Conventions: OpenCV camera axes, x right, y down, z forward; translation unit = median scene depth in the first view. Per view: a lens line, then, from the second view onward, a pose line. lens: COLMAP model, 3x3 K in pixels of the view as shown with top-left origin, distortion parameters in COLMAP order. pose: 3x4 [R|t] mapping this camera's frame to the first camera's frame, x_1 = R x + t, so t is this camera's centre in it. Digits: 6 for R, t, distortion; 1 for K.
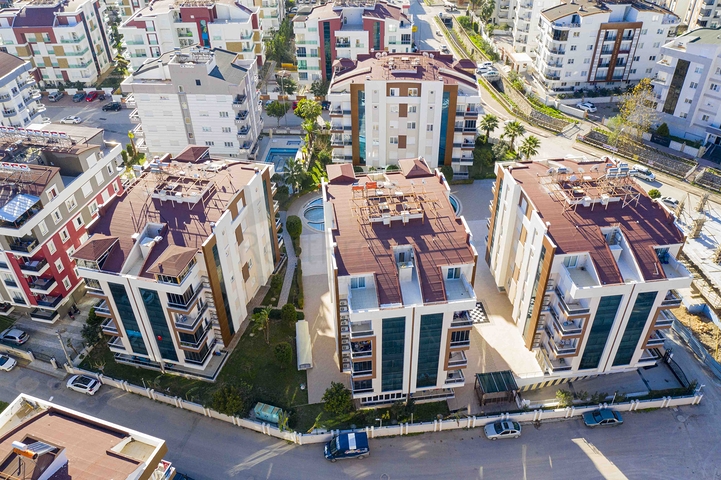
lens RADIAL K [[564.3, 0, 360.5], [0, 564.3, 240.0], [0, 0, 1]] dist [-0.006470, -0.006773]
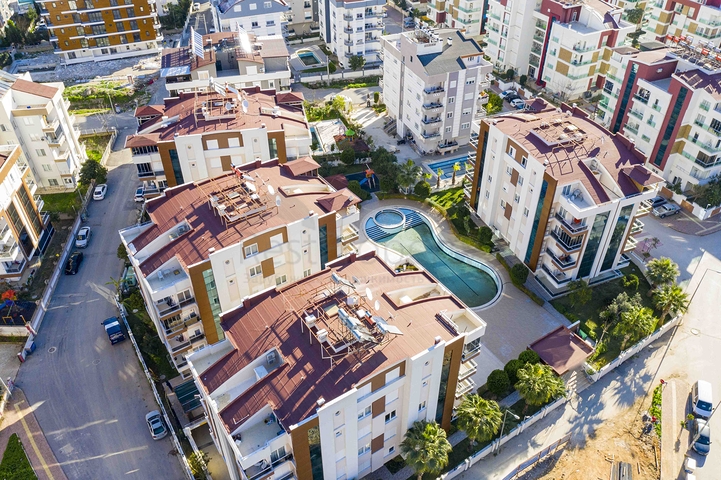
lens RADIAL K [[564.3, 0, 360.5], [0, 564.3, 240.0], [0, 0, 1]] dist [-0.006470, -0.006773]
pose [[0.419398, 0.576974, -0.700862, 0.468741], [-0.540265, 0.779071, 0.318062, -0.231307], [0.729534, 0.245256, 0.638459, 0.264538]]
